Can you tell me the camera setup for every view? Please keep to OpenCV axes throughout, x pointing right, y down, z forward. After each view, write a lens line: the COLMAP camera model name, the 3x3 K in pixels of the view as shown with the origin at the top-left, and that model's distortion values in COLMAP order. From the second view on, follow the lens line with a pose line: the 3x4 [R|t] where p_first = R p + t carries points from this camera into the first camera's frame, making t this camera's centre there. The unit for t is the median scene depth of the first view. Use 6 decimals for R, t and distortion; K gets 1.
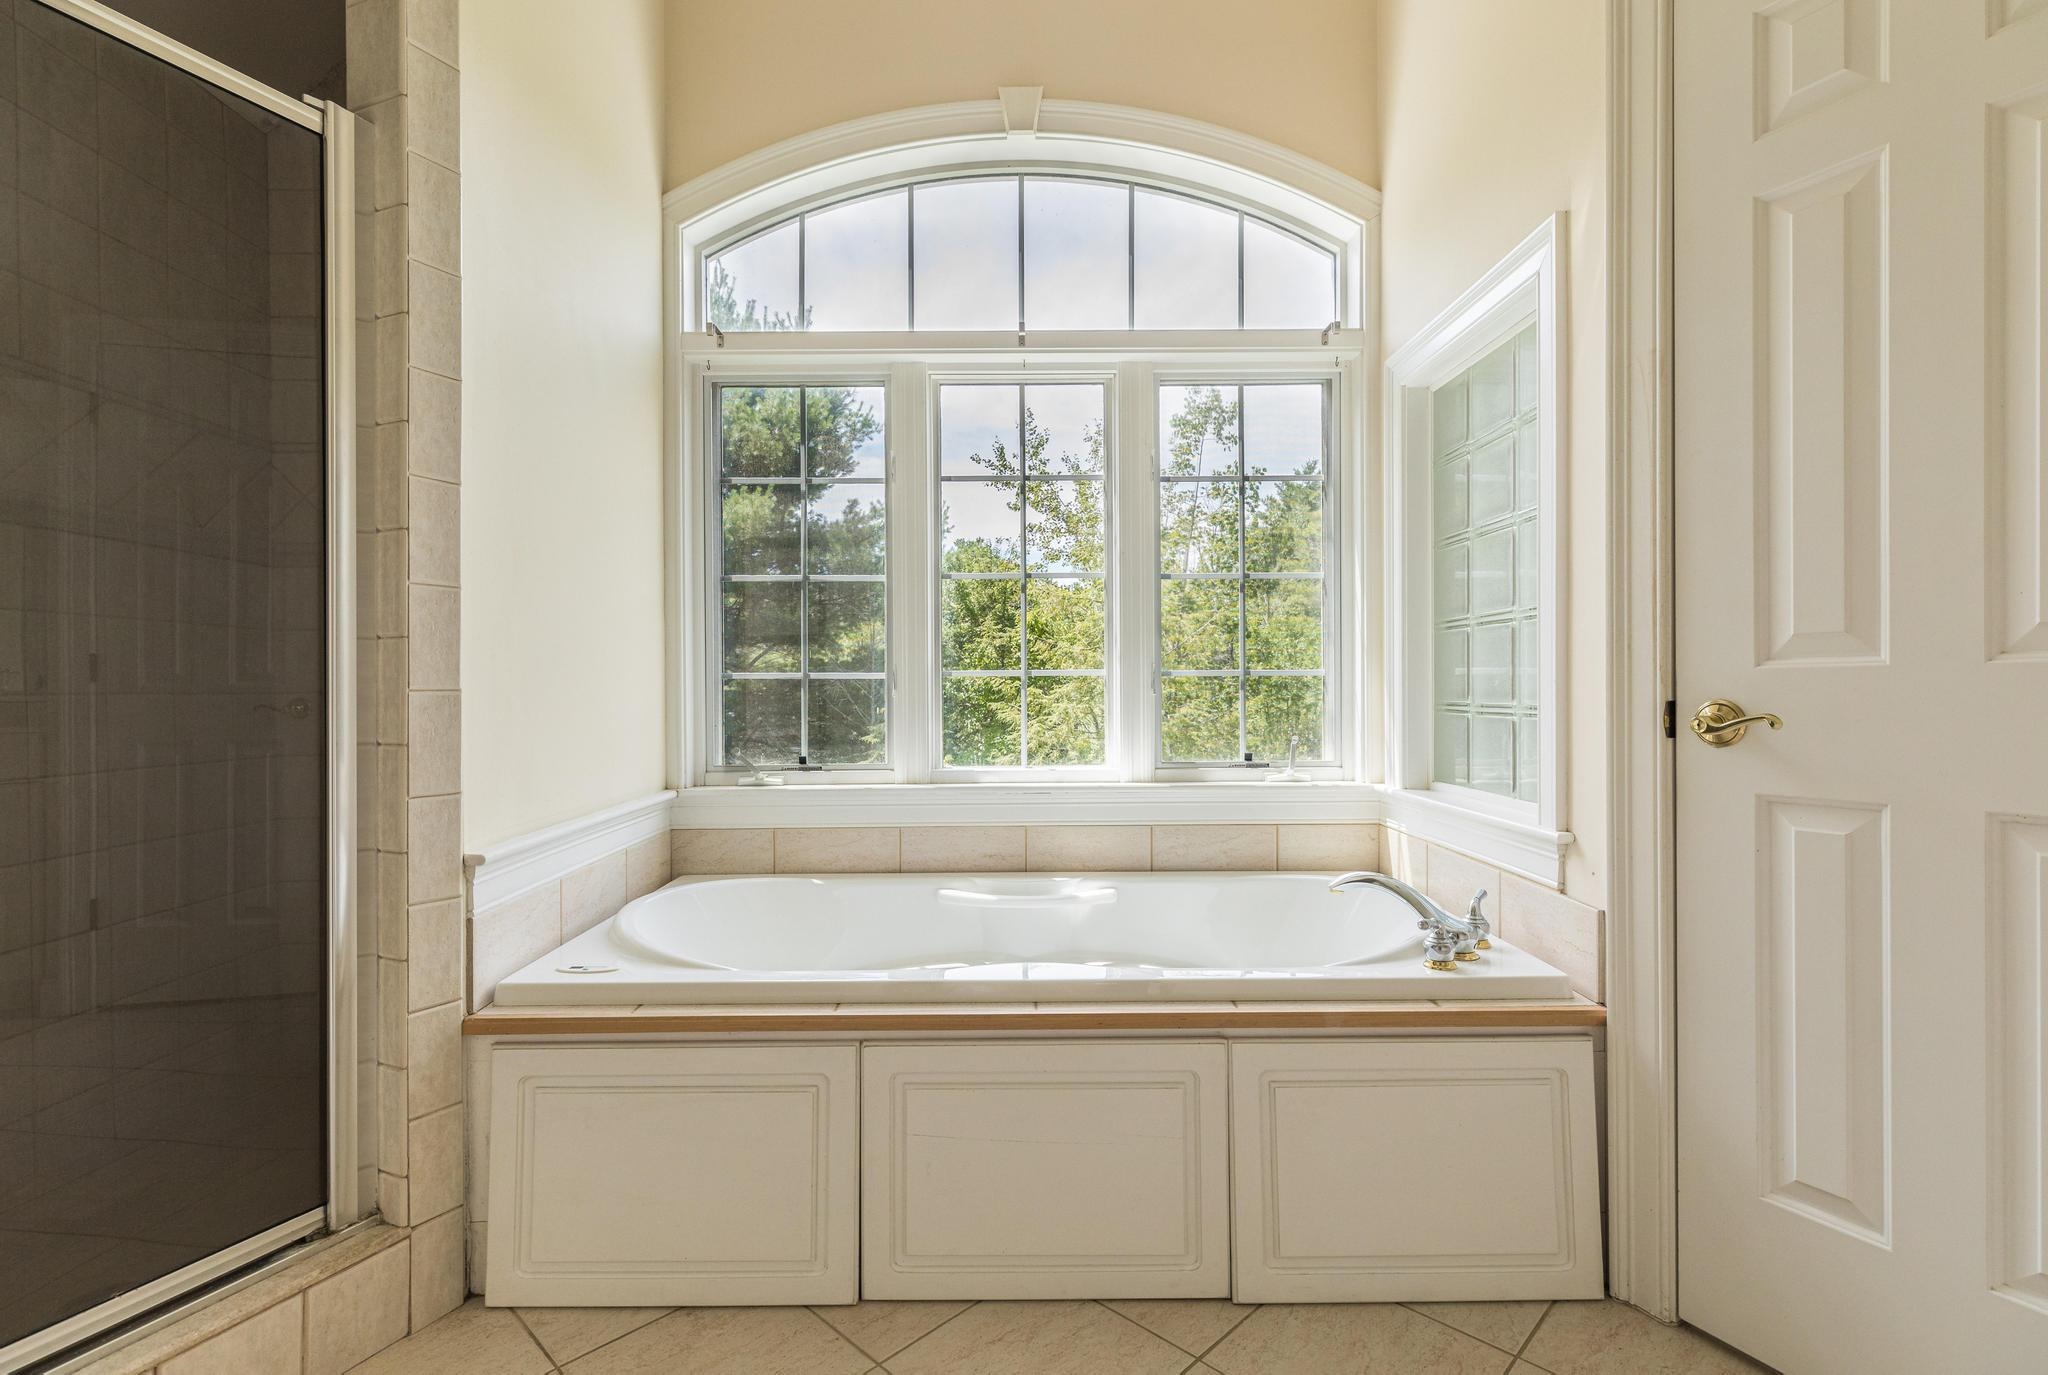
lens RADIAL K [[942.2, 0, 1024.0], [0, 942.2, 687.5], [0, 0, 1]] dist [0.000467, -0.000008]
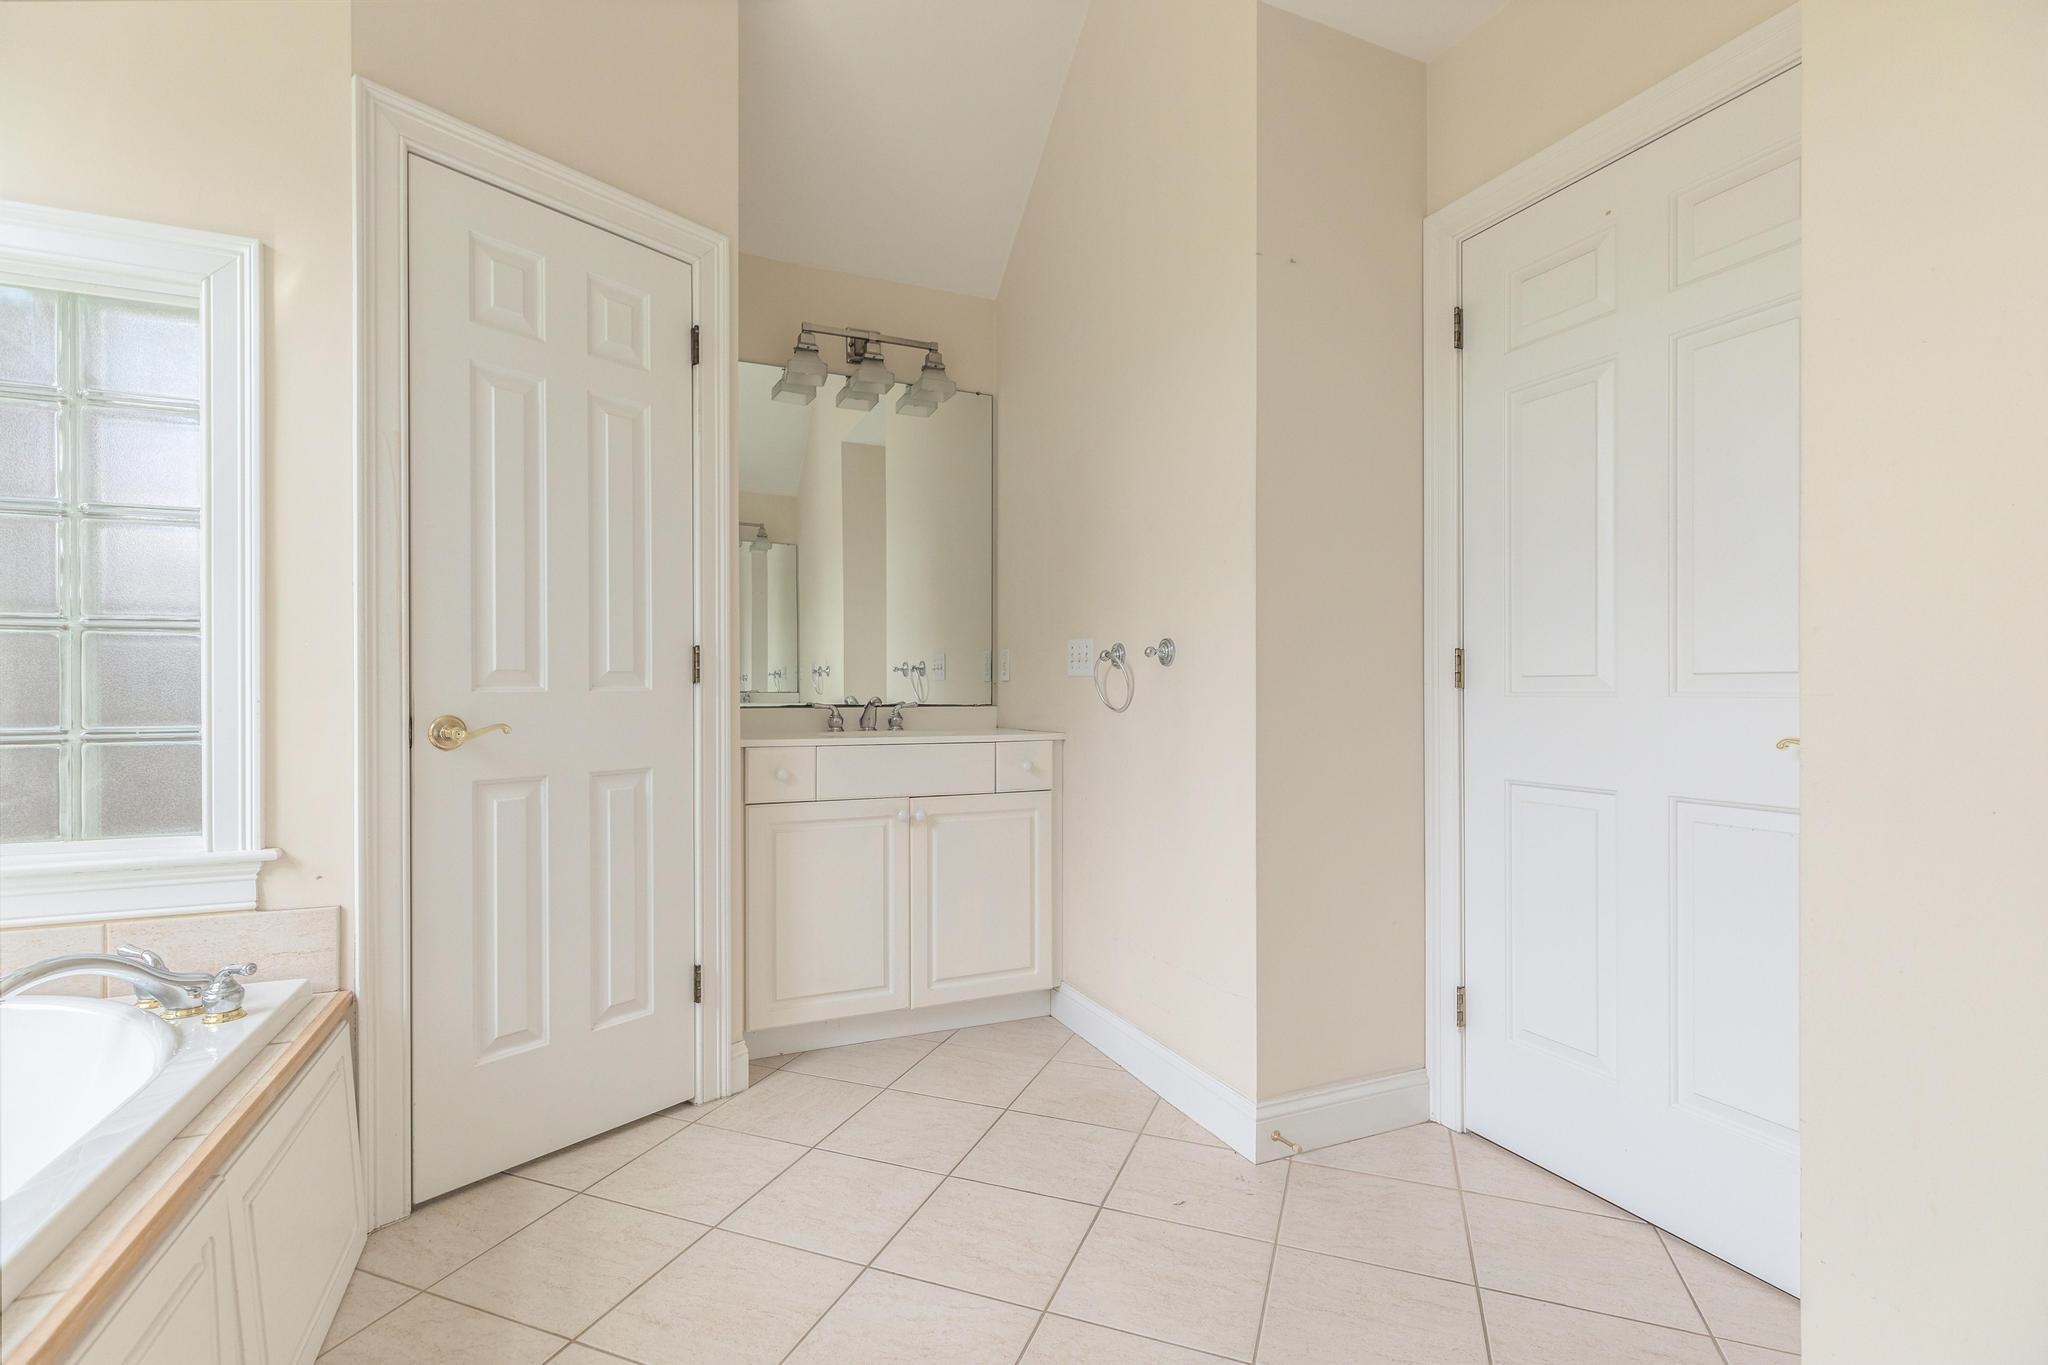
lens RADIAL K [[942.9, 0, 1024.0], [0, 942.9, 682.5], [0, 0, 1]] dist [0.008606, 0.000111]
pose [[-0.400870, 0.020652, 0.915902, -0.881663], [0.009200, 0.999786, -0.018517, -0.000627], [-0.916089, 0.001004, -0.400974, 0.832915]]
